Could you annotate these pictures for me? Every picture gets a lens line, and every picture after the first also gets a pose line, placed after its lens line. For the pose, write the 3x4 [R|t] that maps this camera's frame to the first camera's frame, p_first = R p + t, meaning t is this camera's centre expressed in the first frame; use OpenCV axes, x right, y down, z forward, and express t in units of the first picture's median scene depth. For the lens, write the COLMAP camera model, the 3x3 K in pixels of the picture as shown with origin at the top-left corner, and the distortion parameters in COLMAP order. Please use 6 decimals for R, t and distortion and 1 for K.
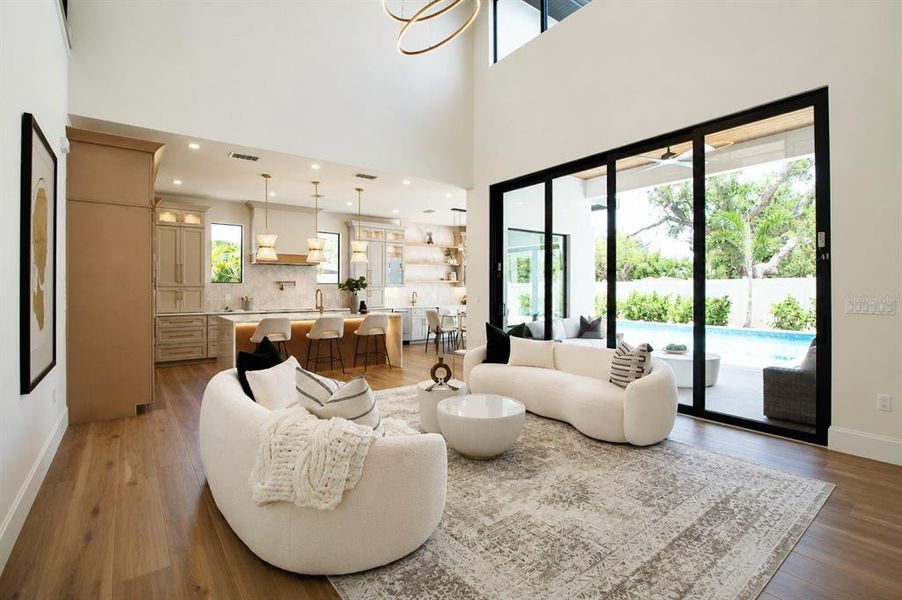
lens RADIAL K [[424.5, 0, 455.8], [0, 424.5, 283.3], [0, 0, 1]] dist [-0.019303, 0.002747]
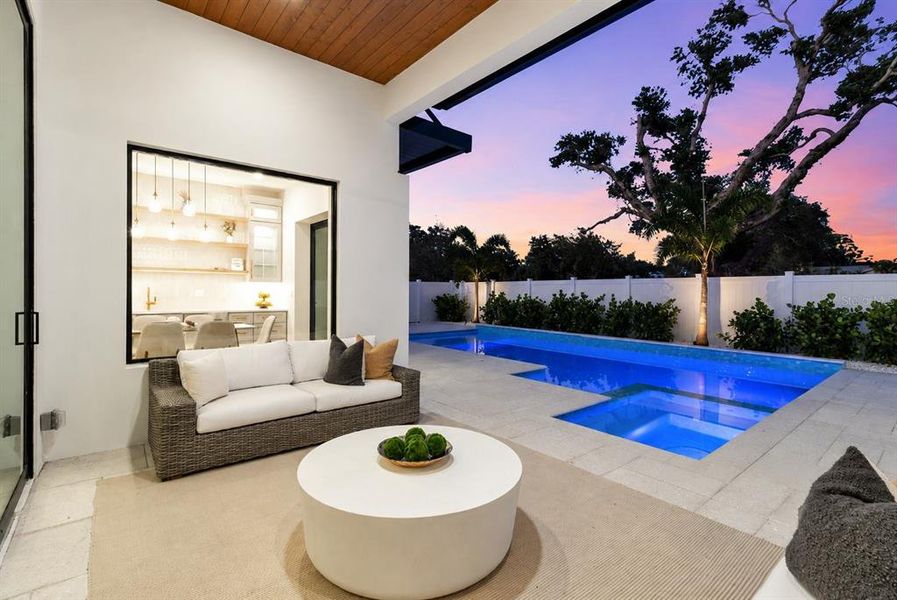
lens RADIAL K [[422.2, 0, 438.2], [0, 422.2, 286.6], [0, 0, 1]] dist [-0.019303, 0.002747]
pose [[0.999959, 0.008788, 0.002086, 0.115114], [-0.008794, 0.999958, 0.002542, 0.004525], [-0.002064, -0.002560, 0.999995, 0.136654]]
